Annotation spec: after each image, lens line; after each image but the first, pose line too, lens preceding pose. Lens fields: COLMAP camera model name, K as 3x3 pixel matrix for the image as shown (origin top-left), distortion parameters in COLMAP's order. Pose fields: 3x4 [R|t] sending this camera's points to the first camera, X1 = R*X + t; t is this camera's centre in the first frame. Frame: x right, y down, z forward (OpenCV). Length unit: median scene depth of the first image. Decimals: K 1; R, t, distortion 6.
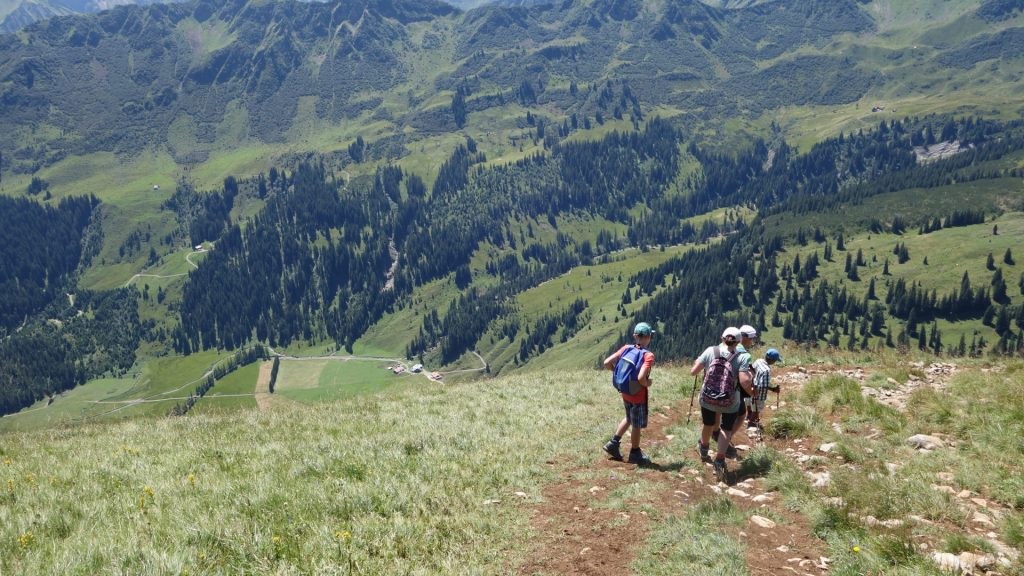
lens RADIAL K [[812.1, 0, 511.8], [0, 812.1, 286.0], [0, 0, 1]] dist [-0.009715, 0.003225]
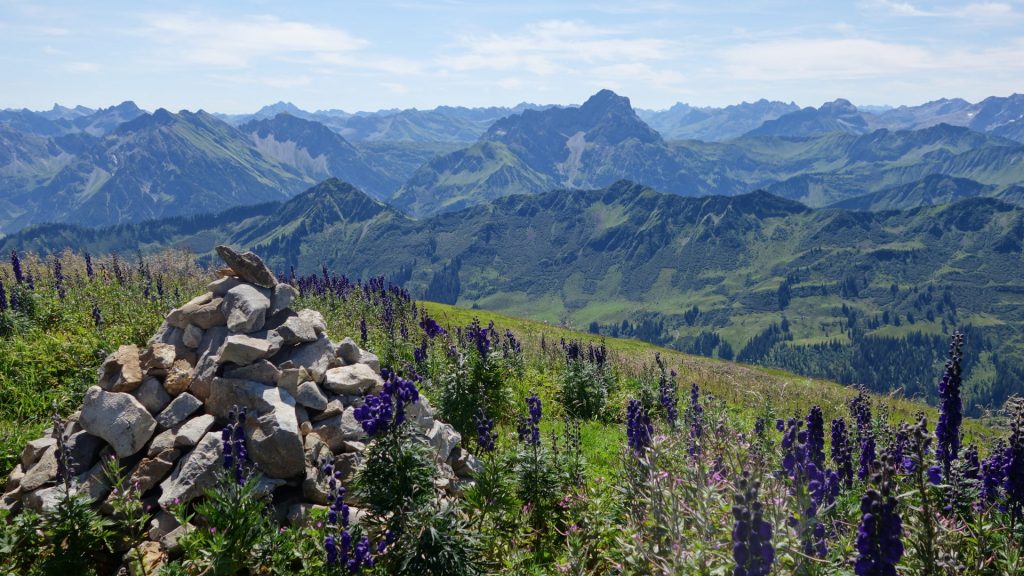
lens RADIAL K [[812.1, 0, 511.5], [0, 812.1, 288.4], [0, 0, 1]] dist [-0.009715, 0.003225]
pose [[0.865700, 0.127614, -0.484023, 0.163763], [-0.205916, 0.972141, -0.111982, -0.005249], [0.456249, 0.196611, 0.867860, -0.237654]]
